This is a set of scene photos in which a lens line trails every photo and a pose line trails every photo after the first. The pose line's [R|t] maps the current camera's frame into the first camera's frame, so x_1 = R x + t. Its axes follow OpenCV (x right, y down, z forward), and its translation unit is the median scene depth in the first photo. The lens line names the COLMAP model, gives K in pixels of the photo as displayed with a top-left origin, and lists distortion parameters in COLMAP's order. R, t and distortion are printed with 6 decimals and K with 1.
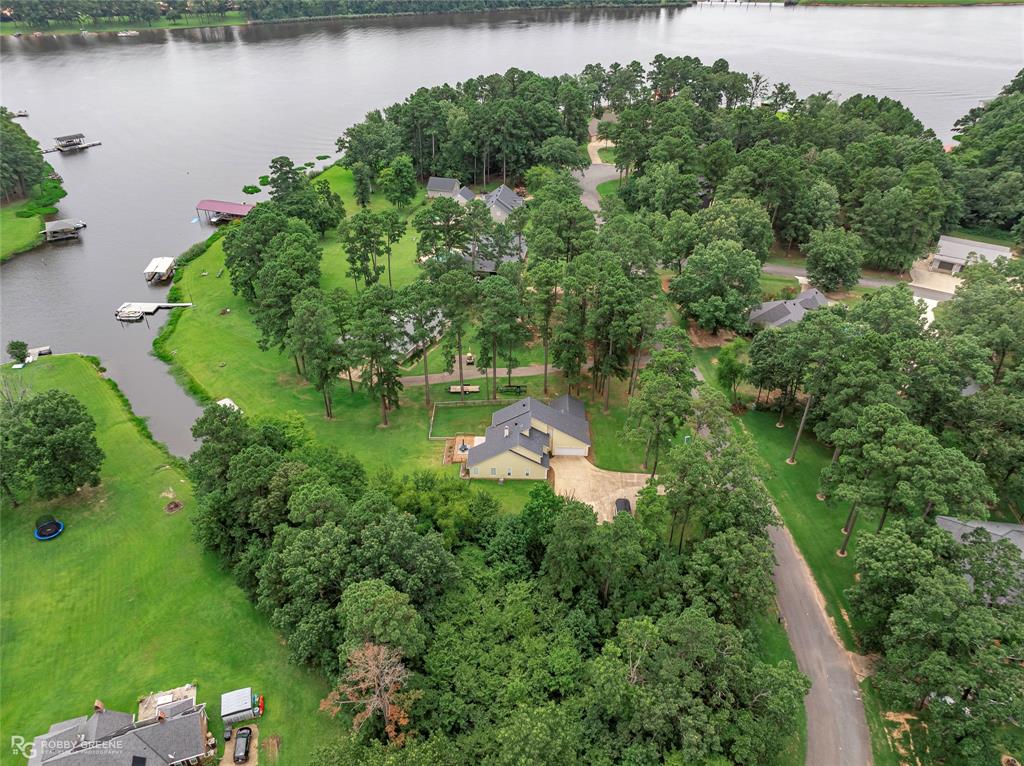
lens RADIAL K [[711.6, 0, 510.1], [0, 711.6, 379.9], [0, 0, 1]] dist [0.000082, -0.008460]
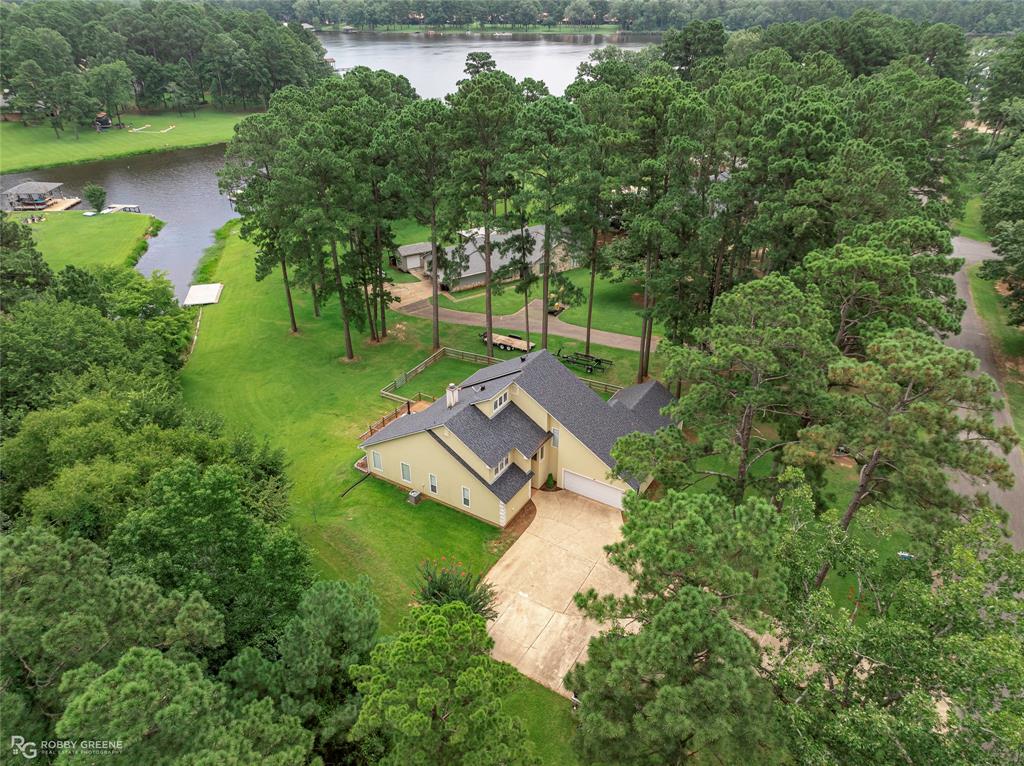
lens RADIAL K [[711.6, 0, 510.1], [0, 711.6, 379.9], [0, 0, 1]] dist [0.000082, -0.008460]
pose [[0.864800, 0.242274, -0.439801, 0.168063], [-0.278862, 0.960135, -0.019428, 0.046793], [0.417561, 0.139445, 0.897885, 0.460022]]
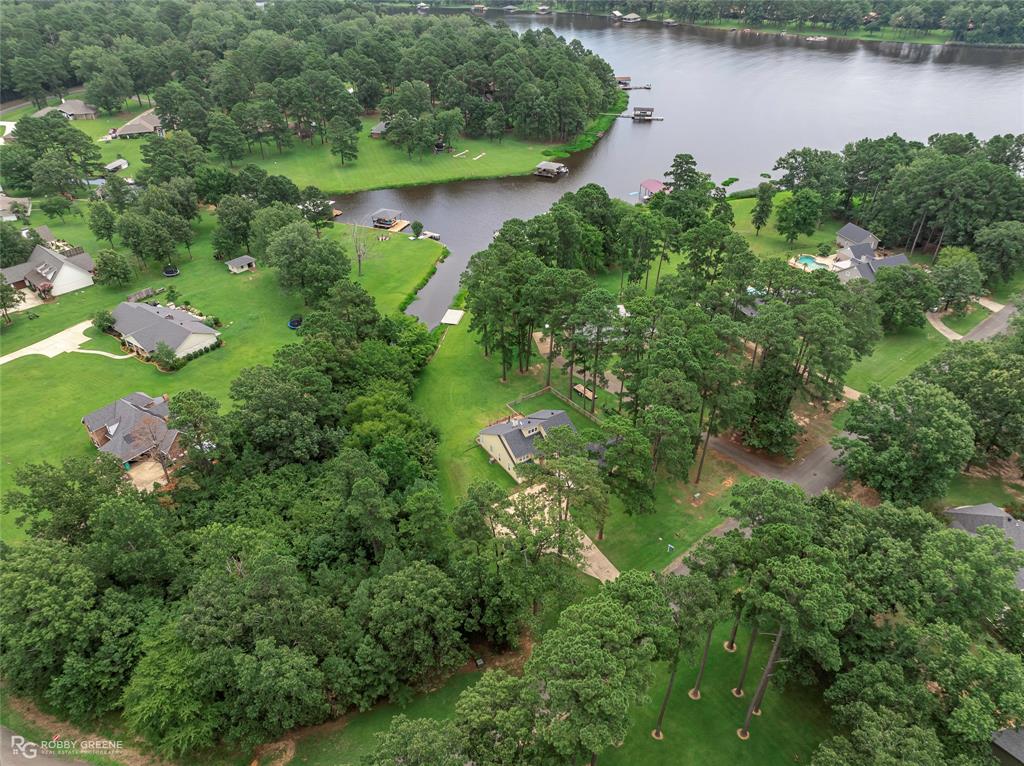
lens RADIAL K [[711.6, 0, 510.1], [0, 711.6, 379.9], [0, 0, 1]] dist [0.000082, -0.008460]
pose [[0.567181, 0.453043, -0.687791, 0.508476], [-0.461417, 0.866538, 0.190278, -0.131685], [0.682202, 0.209436, 0.700526, 0.196468]]
